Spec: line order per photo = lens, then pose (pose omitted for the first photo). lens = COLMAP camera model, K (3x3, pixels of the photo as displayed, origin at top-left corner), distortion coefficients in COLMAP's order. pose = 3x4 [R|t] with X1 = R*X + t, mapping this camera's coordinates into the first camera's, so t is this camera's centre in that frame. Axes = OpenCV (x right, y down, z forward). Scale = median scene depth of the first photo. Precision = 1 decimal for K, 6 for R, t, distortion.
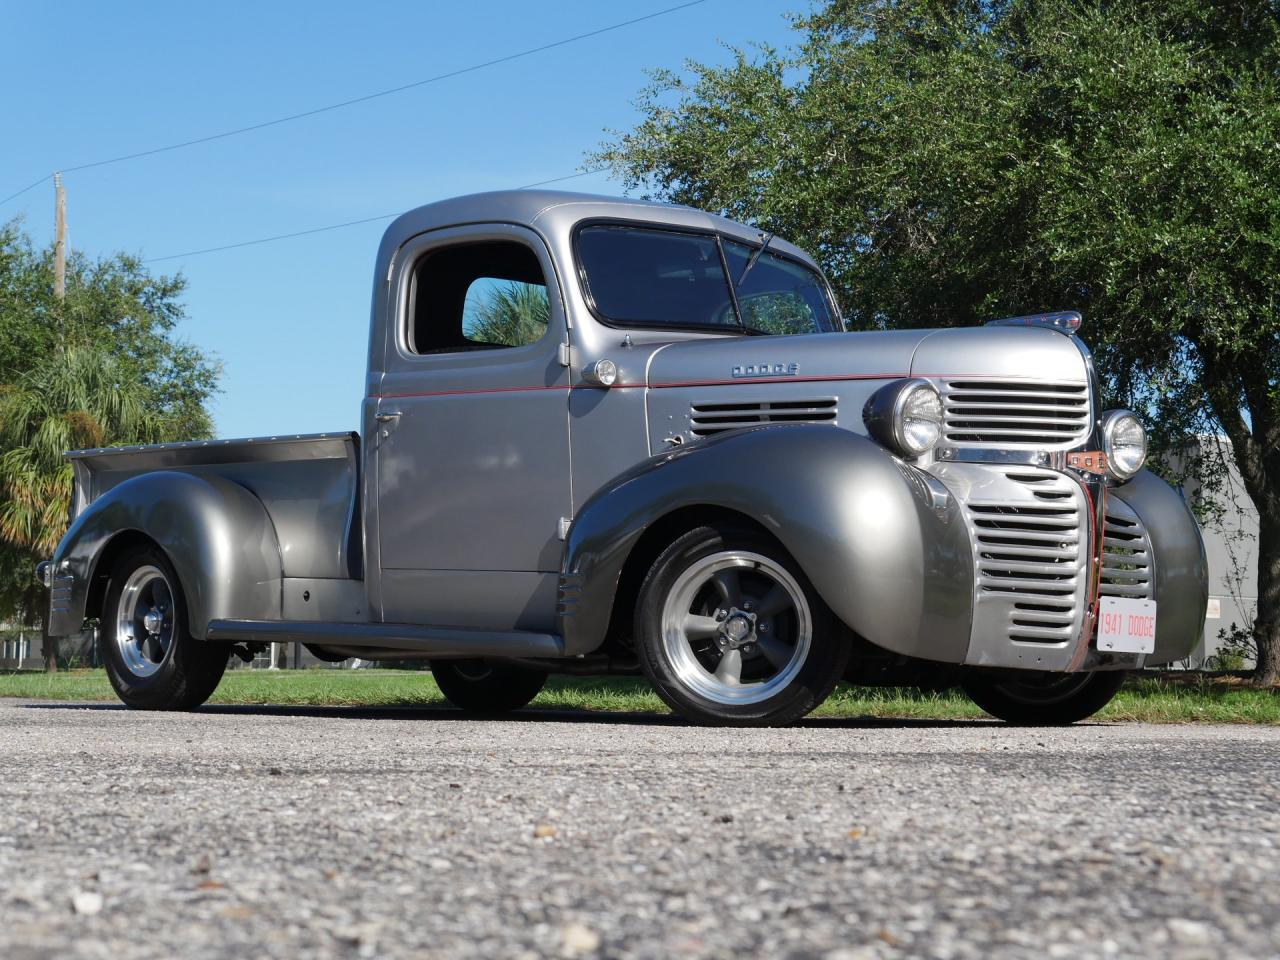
lens RADIAL K [[2141.3, 0, 634.1], [0, 2141.3, 481.6], [0, 0, 1]] dist [0.037645, 0.000000]
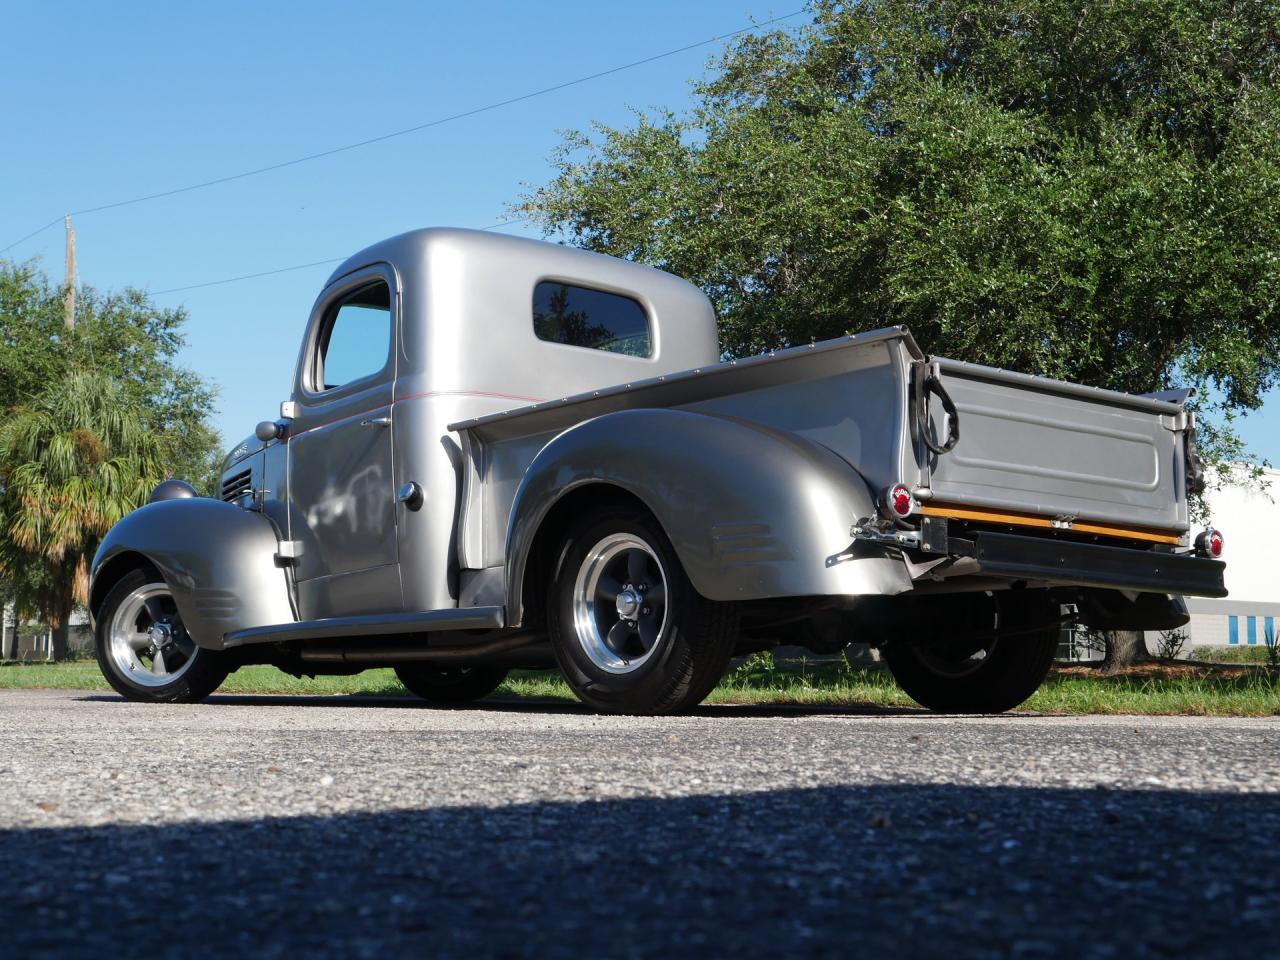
lens RADIAL K [[1937.6, 0, 629.0], [0, 1937.6, 483.8], [0, 0, 1]] dist [0.007604, 0.000000]
pose [[0.999974, -0.000314, 0.007254, 0.044779], [0.000340, 0.999994, -0.003527, -0.002925], [-0.007253, 0.003530, 0.999967, -0.027729]]
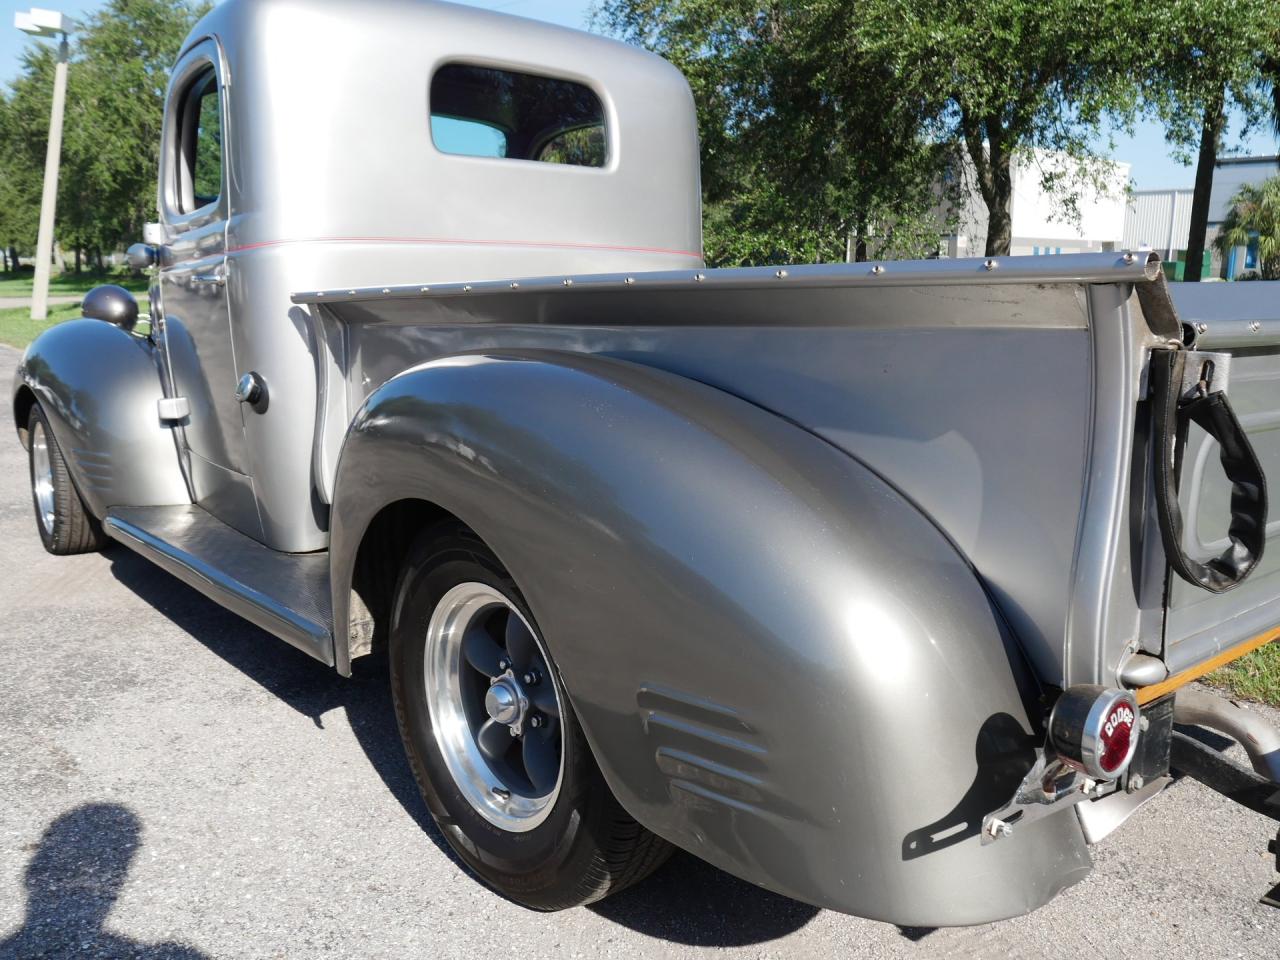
lens RADIAL K [[1093.9, 0, 638.2], [0, 1093.9, 482.0], [0, 0, 1]] dist [-0.016789, 0.001119]
pose [[0.999768, 0.005729, -0.020765, 0.061532], [0.000419, 0.958624, 0.284675, -0.033406], [0.021537, -0.284617, 0.958399, 0.206446]]
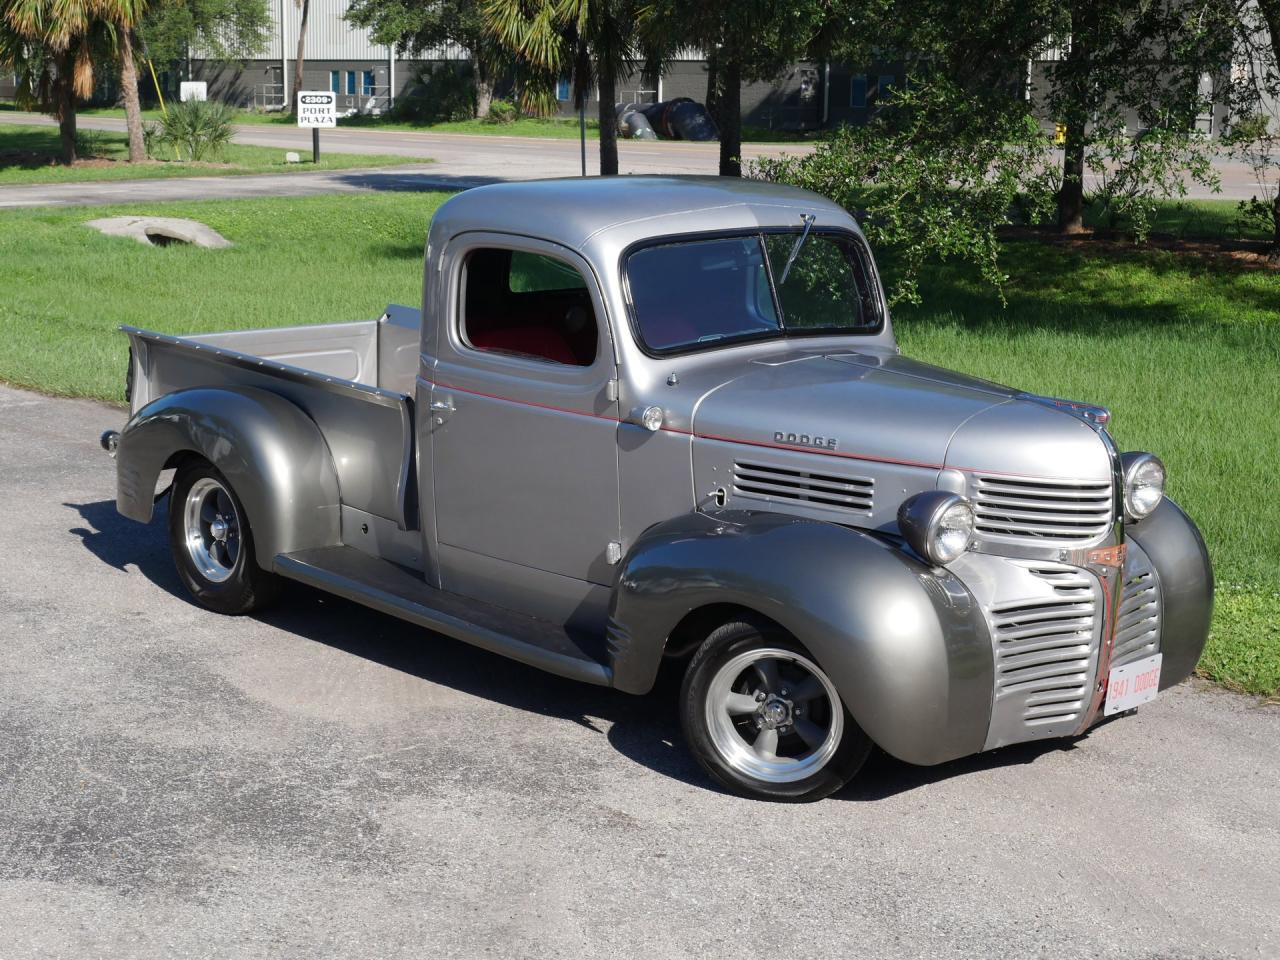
lens RADIAL K [[2141.3, 0, 639.7], [0, 2141.3, 472.5], [0, 0, 1]] dist [0.037645, 0.000000]
pose [[0.999966, 0.007607, -0.003189, -0.005990], [-0.006467, 0.963045, 0.269262, -0.113744], [0.005119, -0.269233, 0.963062, -0.005878]]
